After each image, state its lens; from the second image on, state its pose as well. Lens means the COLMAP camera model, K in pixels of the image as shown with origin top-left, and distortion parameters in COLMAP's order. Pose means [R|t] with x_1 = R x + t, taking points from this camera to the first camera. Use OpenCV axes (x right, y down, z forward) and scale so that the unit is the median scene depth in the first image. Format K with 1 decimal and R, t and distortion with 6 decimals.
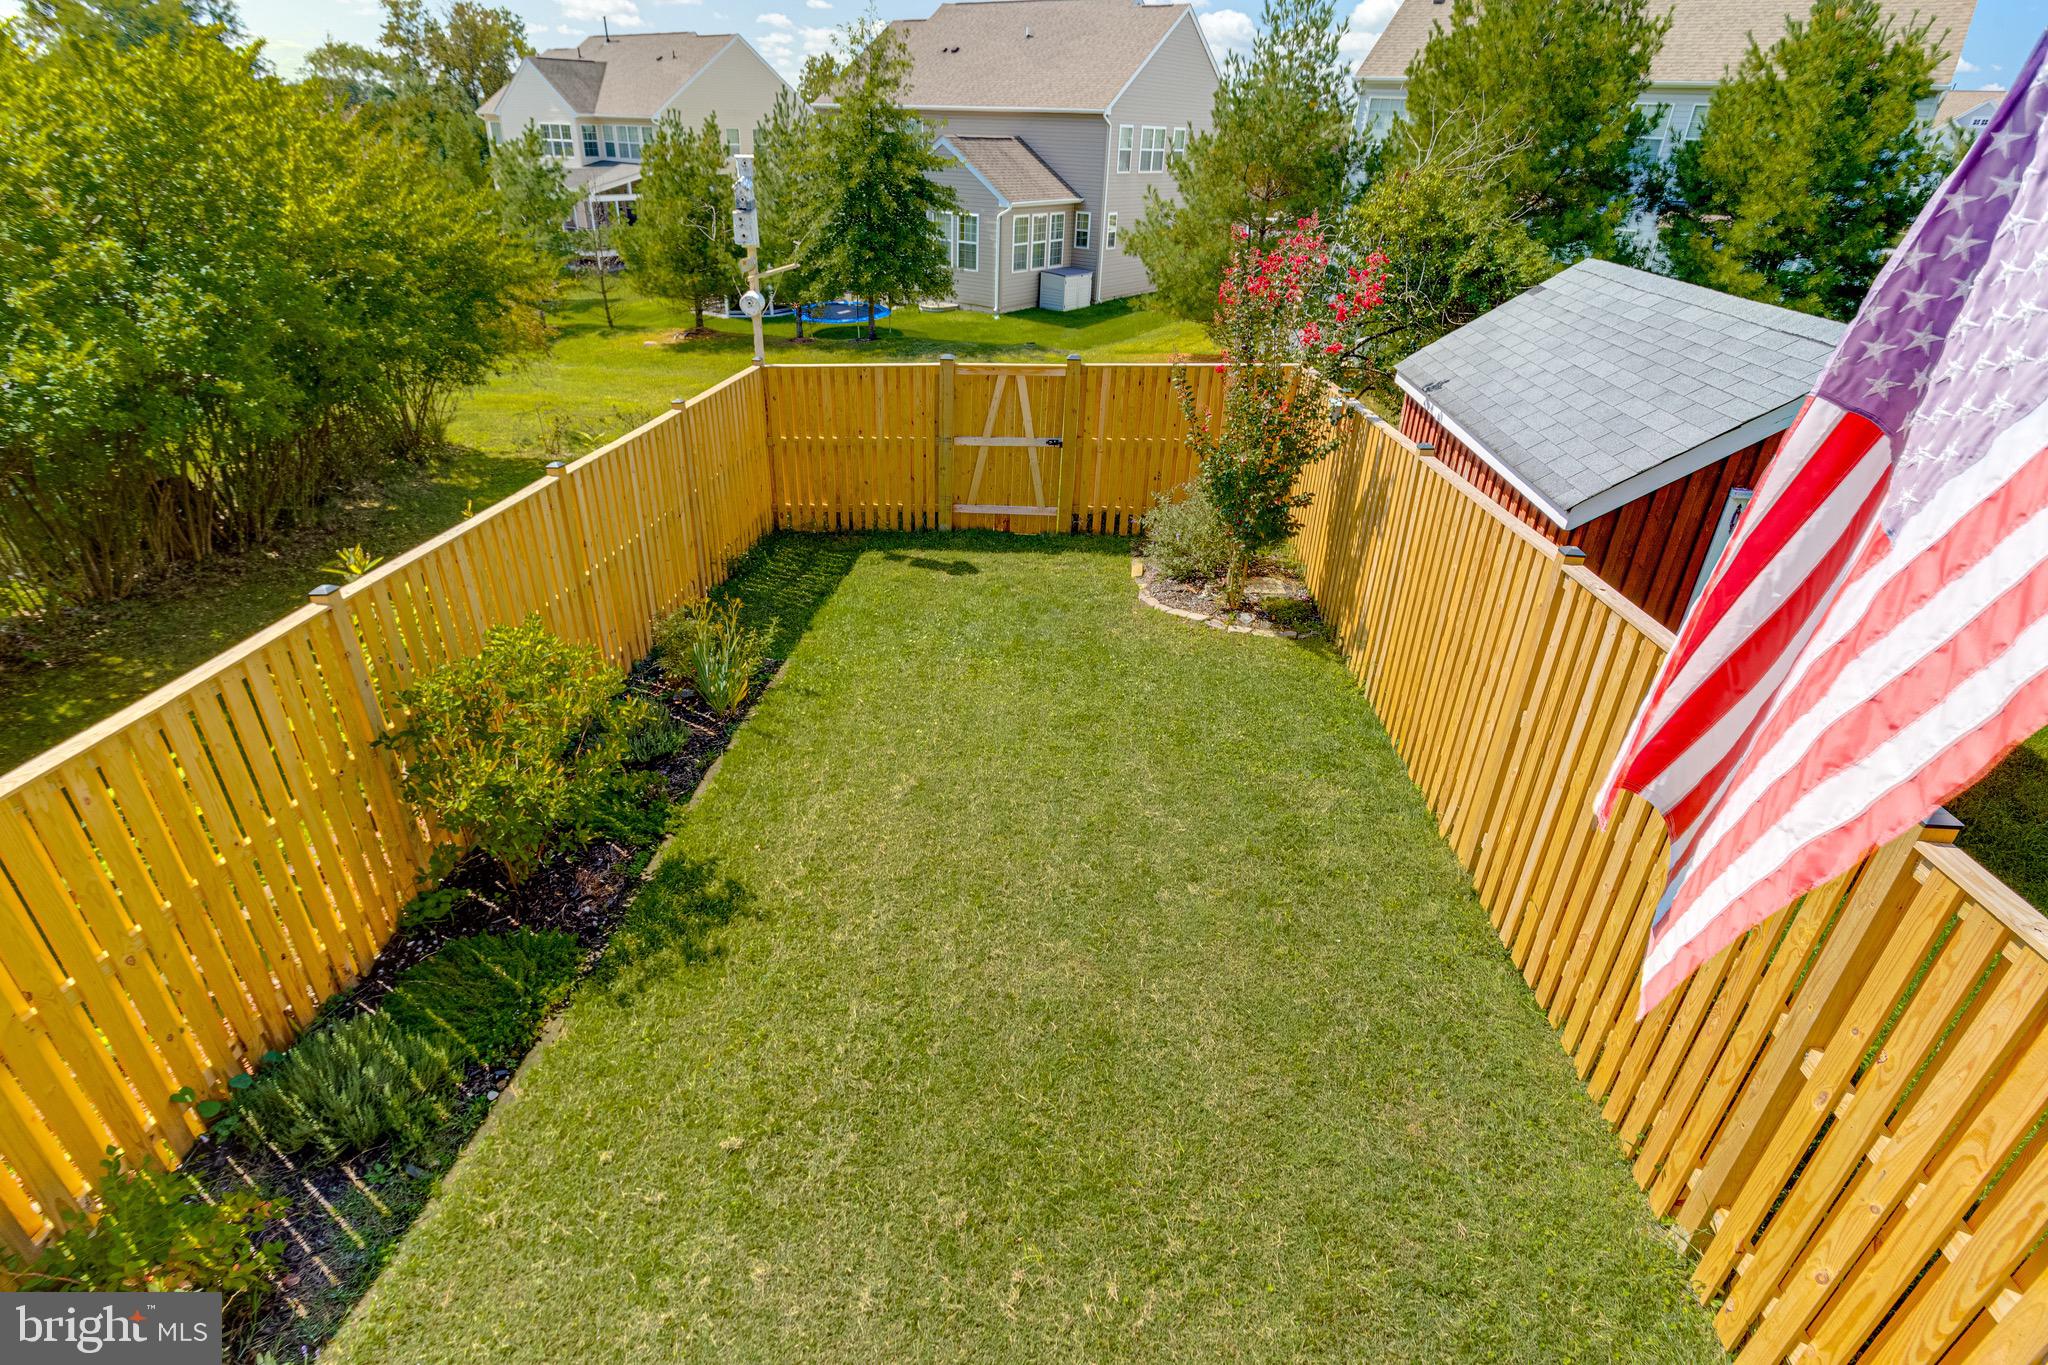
lens RADIAL K [[1050.1, 0, 1017.1], [0, 1050.1, 673.0], [0, 0, 1]] dist [-0.047668, 0.023288]
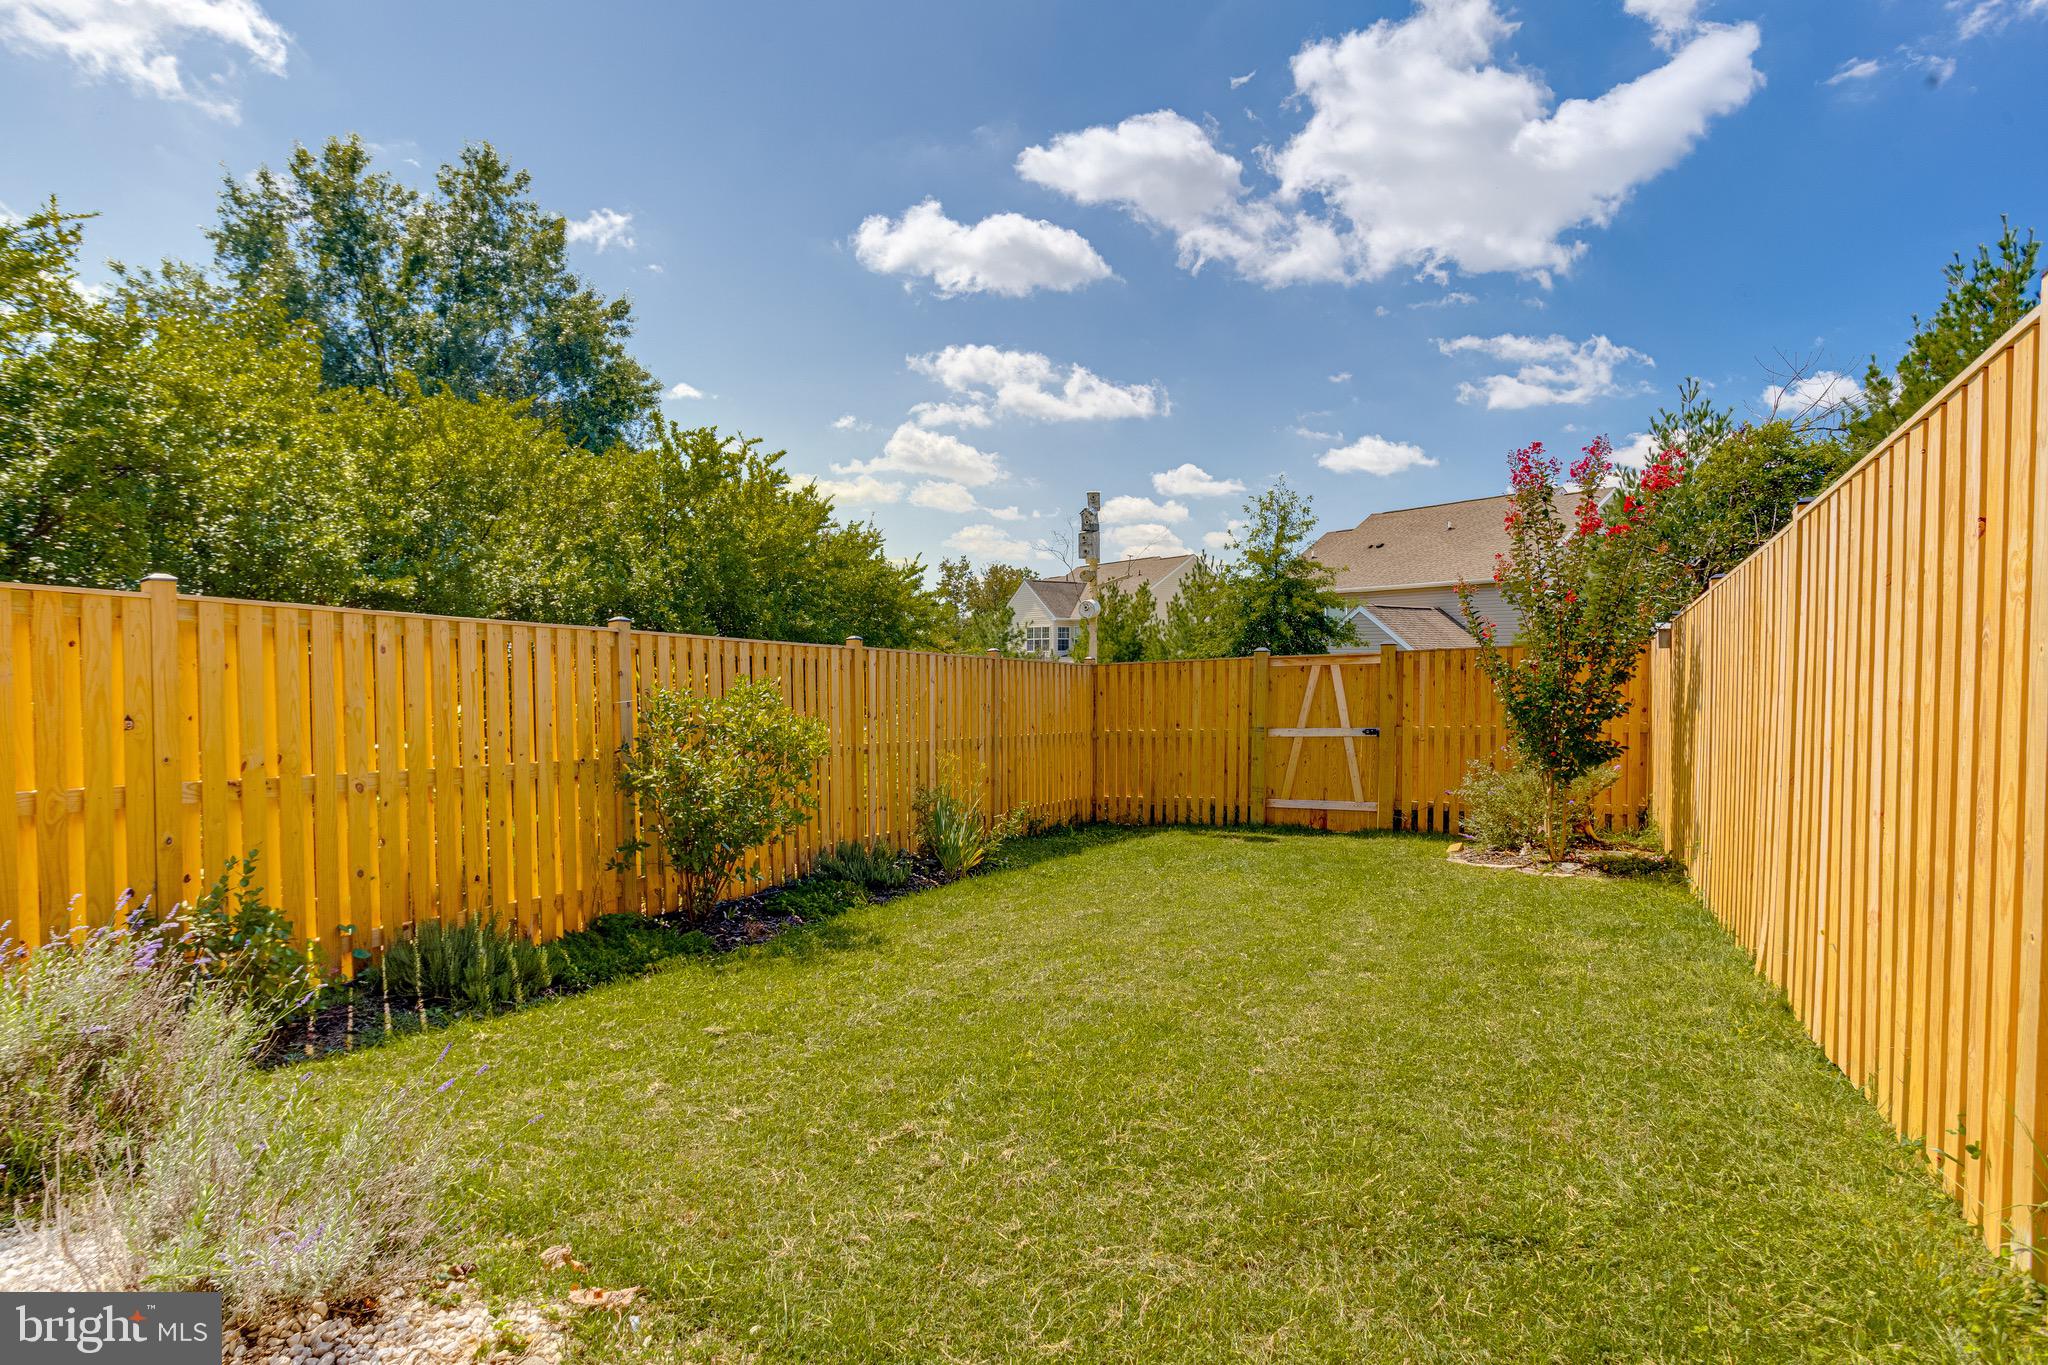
lens RADIAL K [[1050.1, 0, 1017.1], [0, 1050.1, 673.0], [0, 0, 1]] dist [-0.047668, 0.023288]
pose [[0.914092, -0.020887, -0.404970, 0.058892], [-0.166669, 0.891068, -0.422161, 0.088104], [0.369673, 0.453389, 0.811036, 0.036359]]
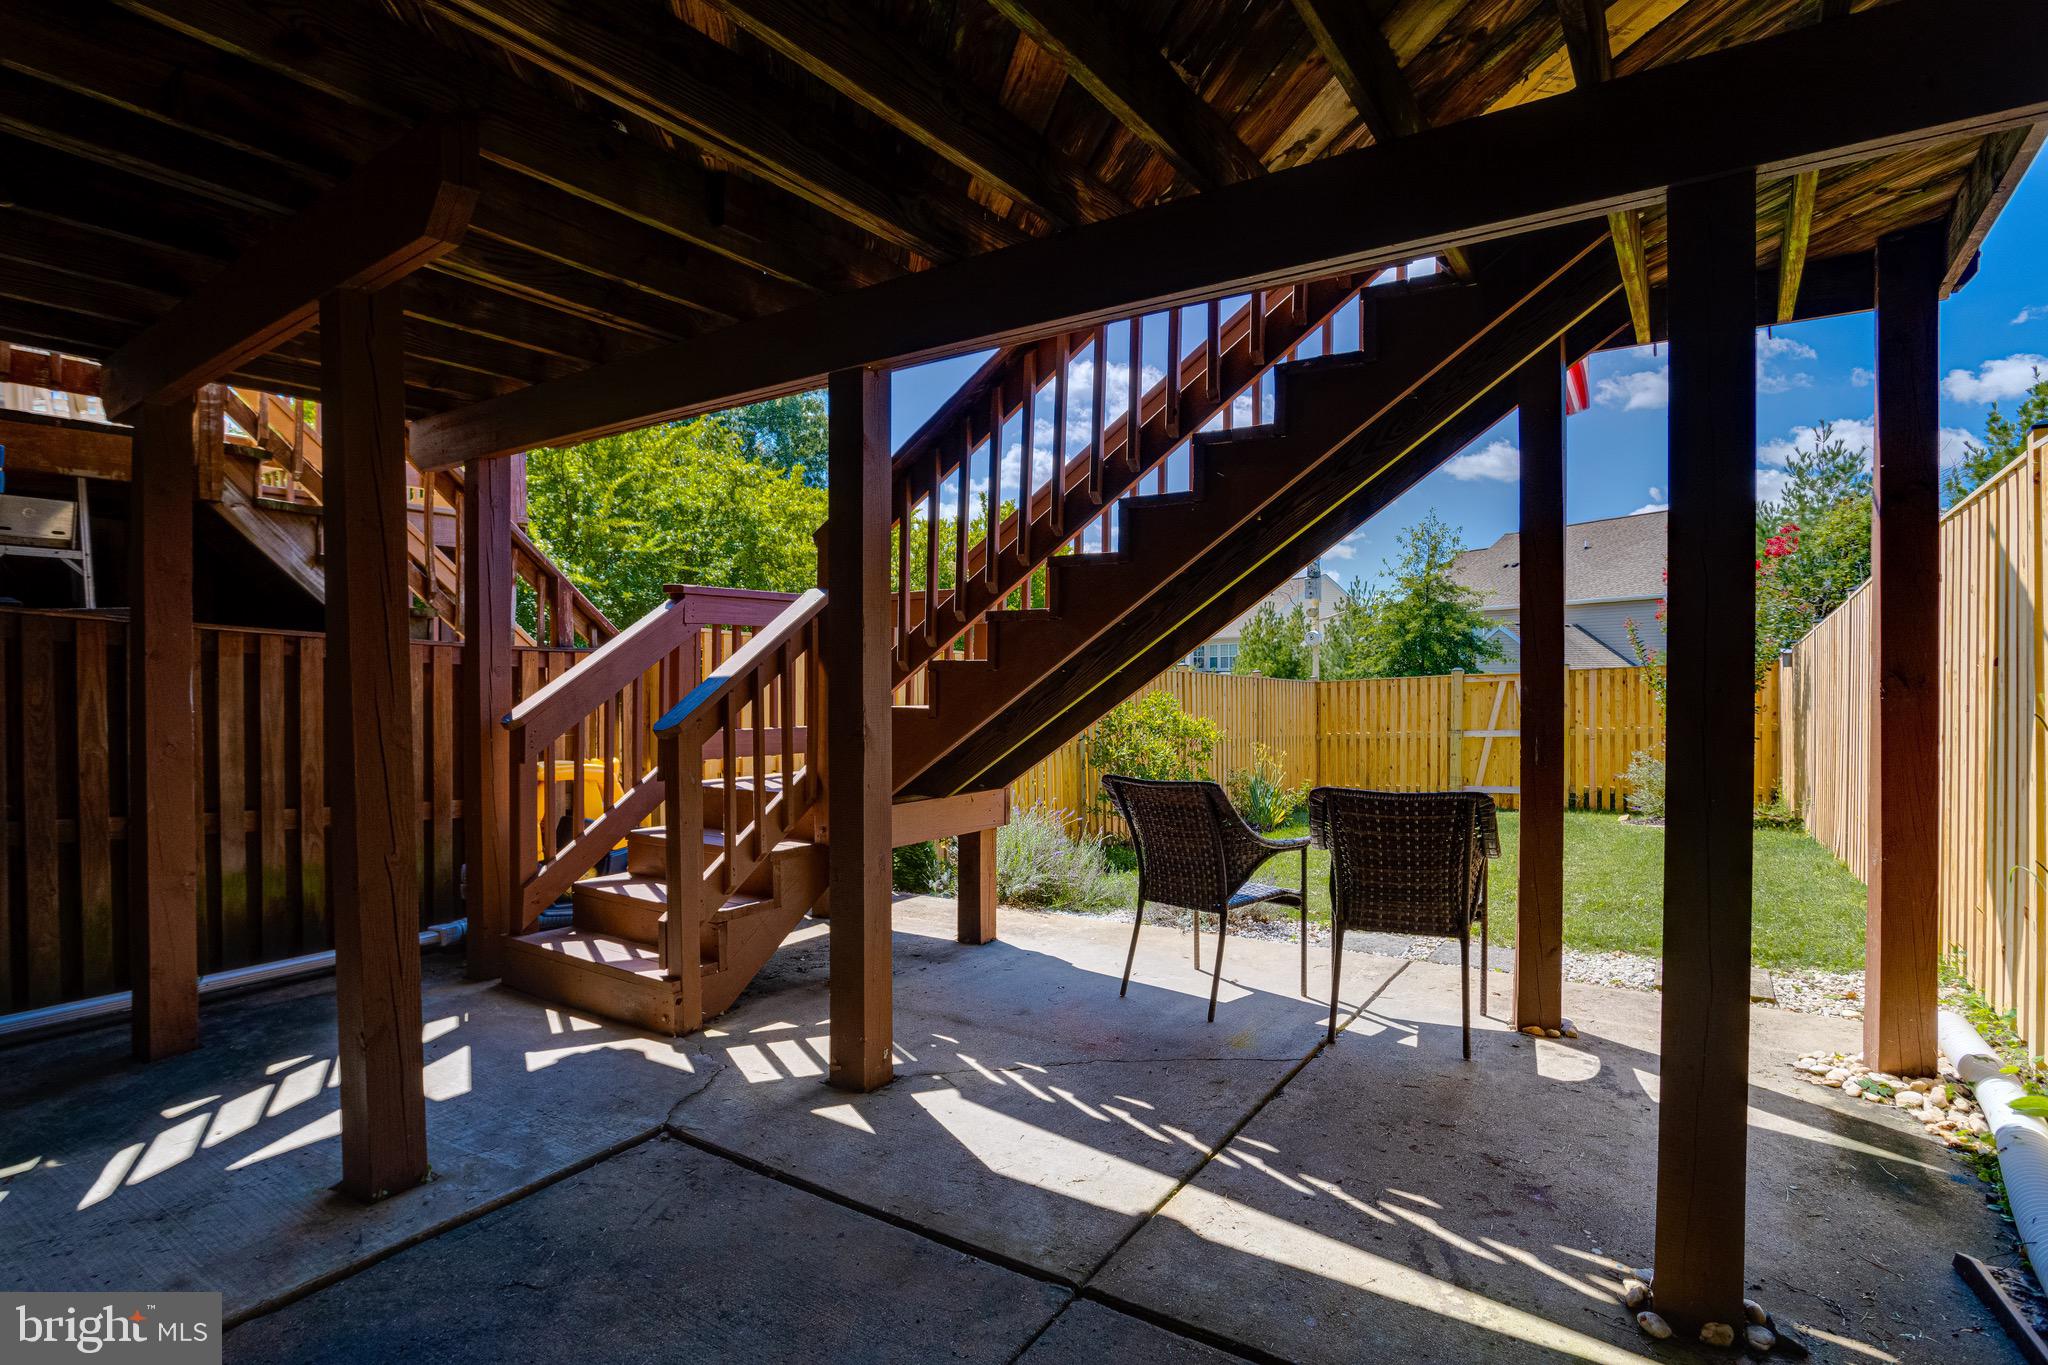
lens RADIAL K [[1040.2, 0, 1005.3], [0, 1040.2, 681.8], [0, 0, 1]] dist [-0.047210, 0.019663]
pose [[0.861294, -0.032886, -0.507042, 0.045708], [-0.206475, 0.889144, -0.408400, 0.163324], [0.464264, 0.456444, 0.759024, -0.112512]]
